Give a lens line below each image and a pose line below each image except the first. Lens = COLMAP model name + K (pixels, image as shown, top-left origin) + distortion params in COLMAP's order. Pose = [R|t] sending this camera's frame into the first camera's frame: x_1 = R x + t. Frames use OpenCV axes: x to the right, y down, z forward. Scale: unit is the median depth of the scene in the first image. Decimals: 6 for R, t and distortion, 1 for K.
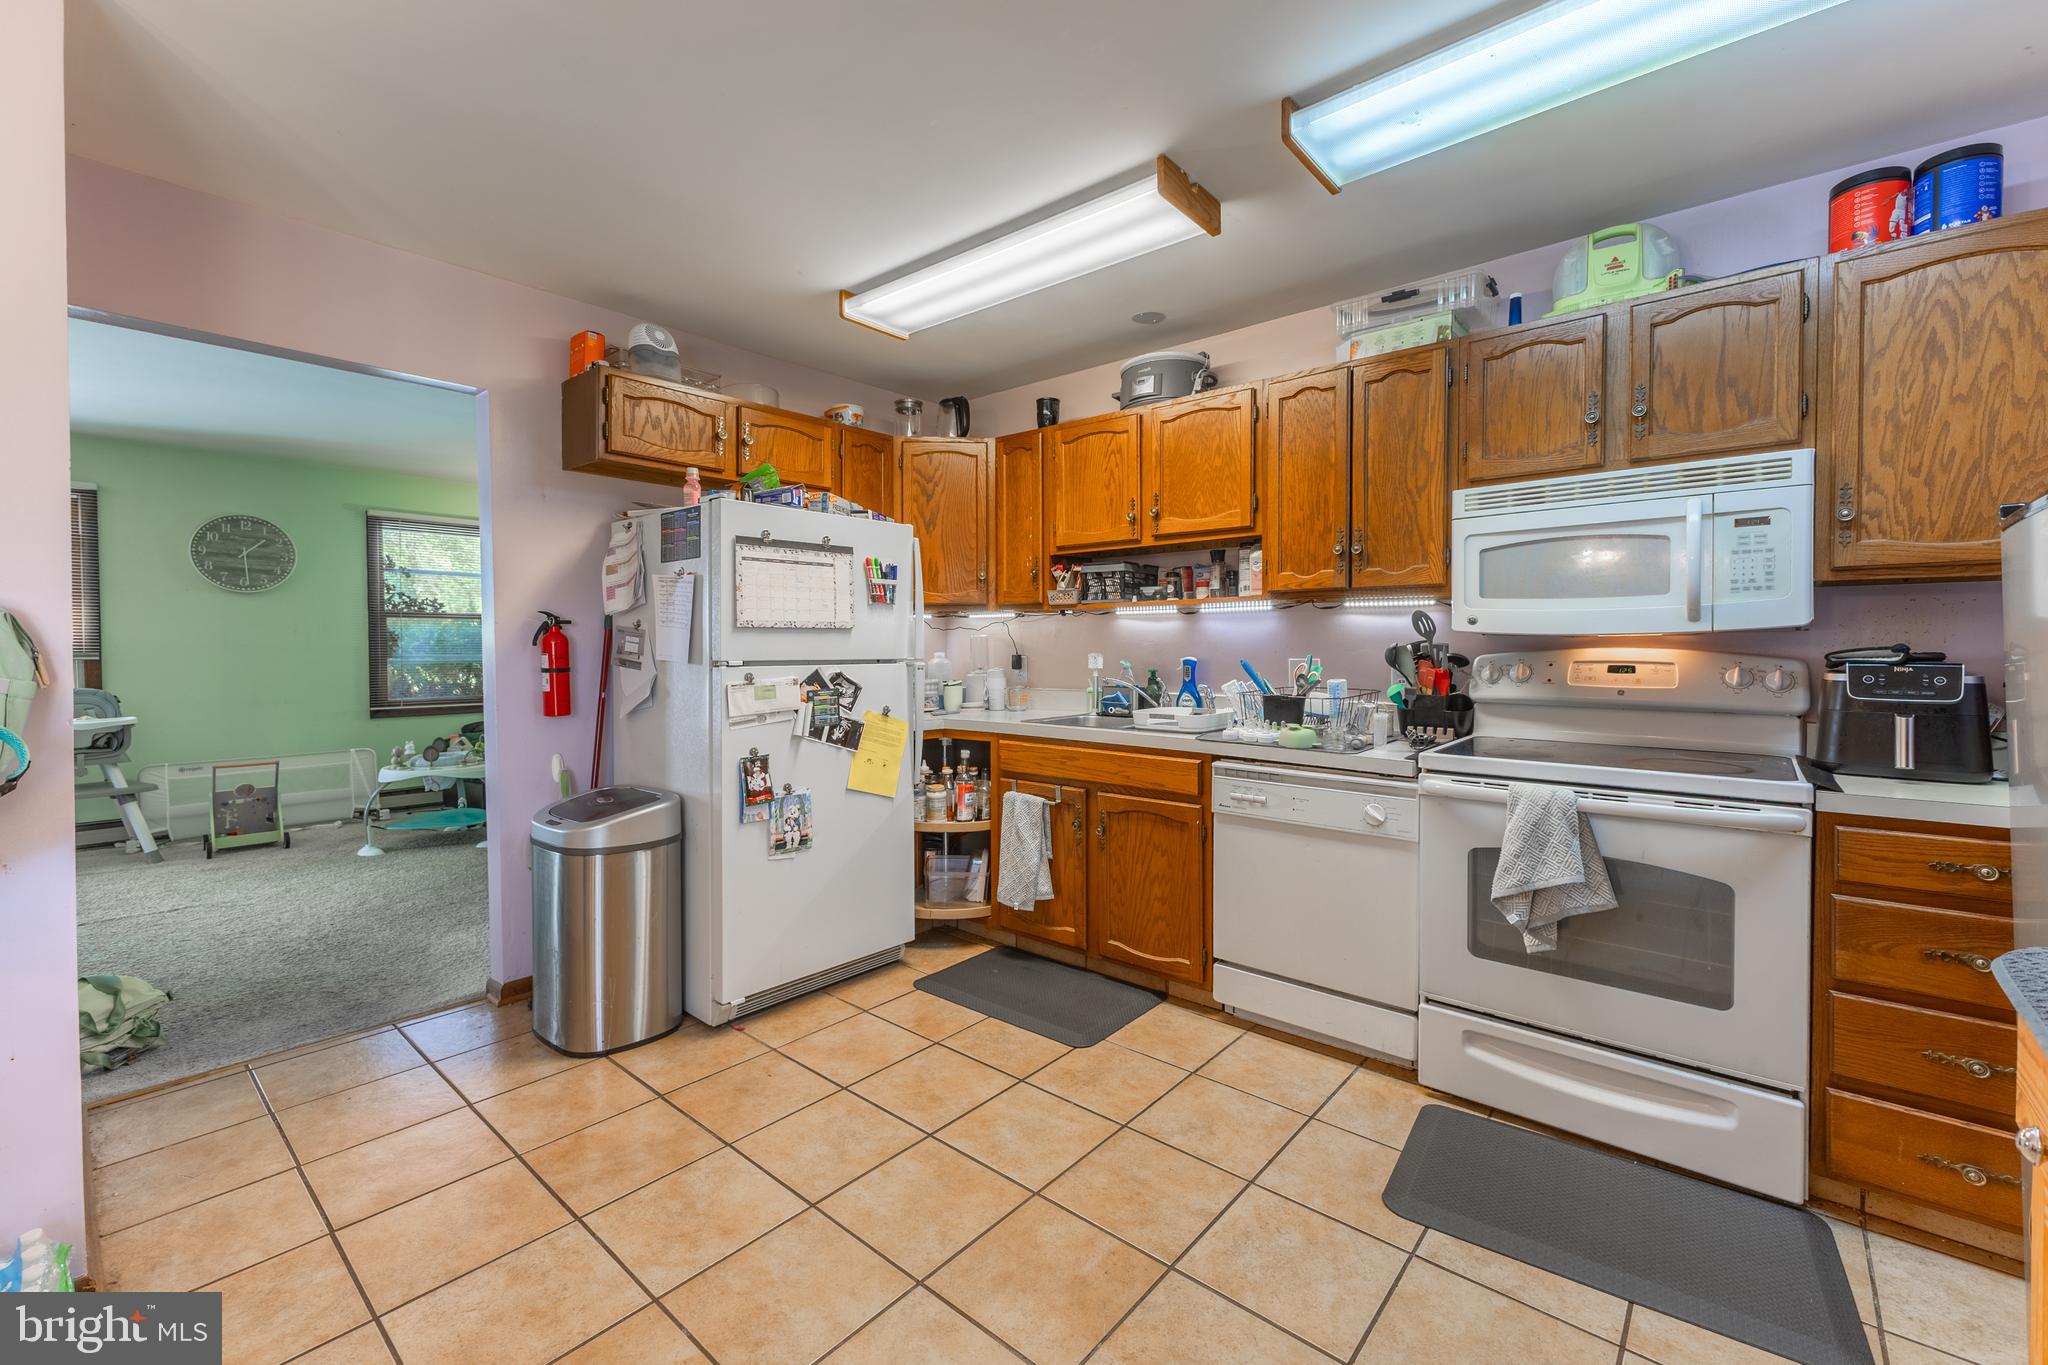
lens RADIAL K [[814.6, 0, 1024.2], [0, 814.6, 676.9], [0, 0, 1]] dist [0.002203, -0.000088]
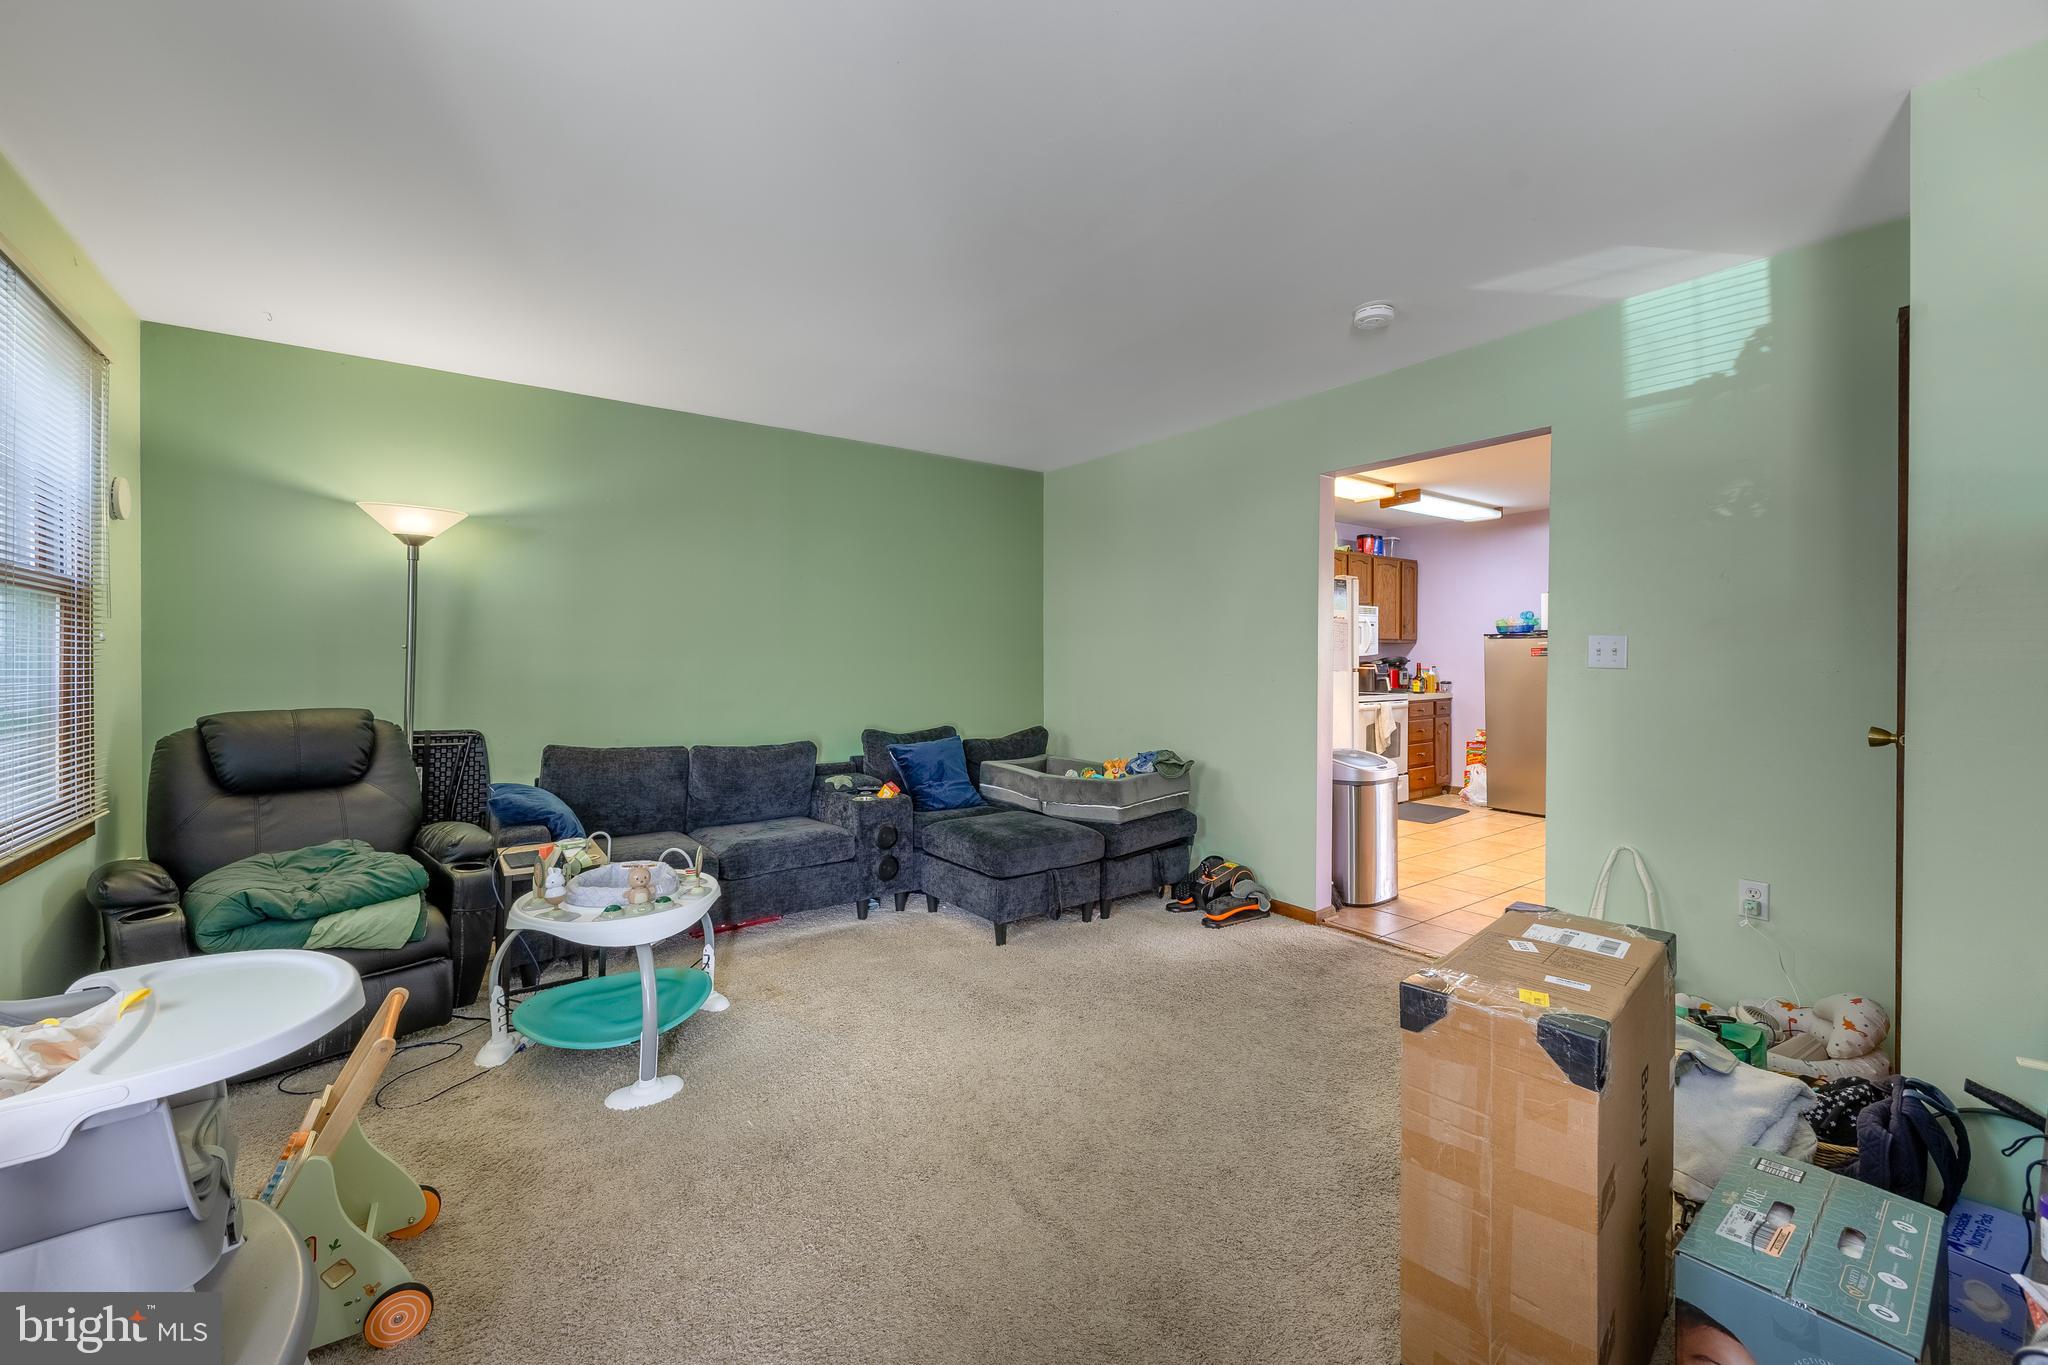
lens RADIAL K [[814.6, 0, 1027.3], [0, 814.6, 672.7], [0, 0, 1]] dist [0.002203, -0.000088]
pose [[0.221630, -0.006883, 0.975106, -3.226357], [0.011280, 0.999926, 0.004495, -0.010756], [-0.975066, 0.010003, 0.221692, 1.877450]]
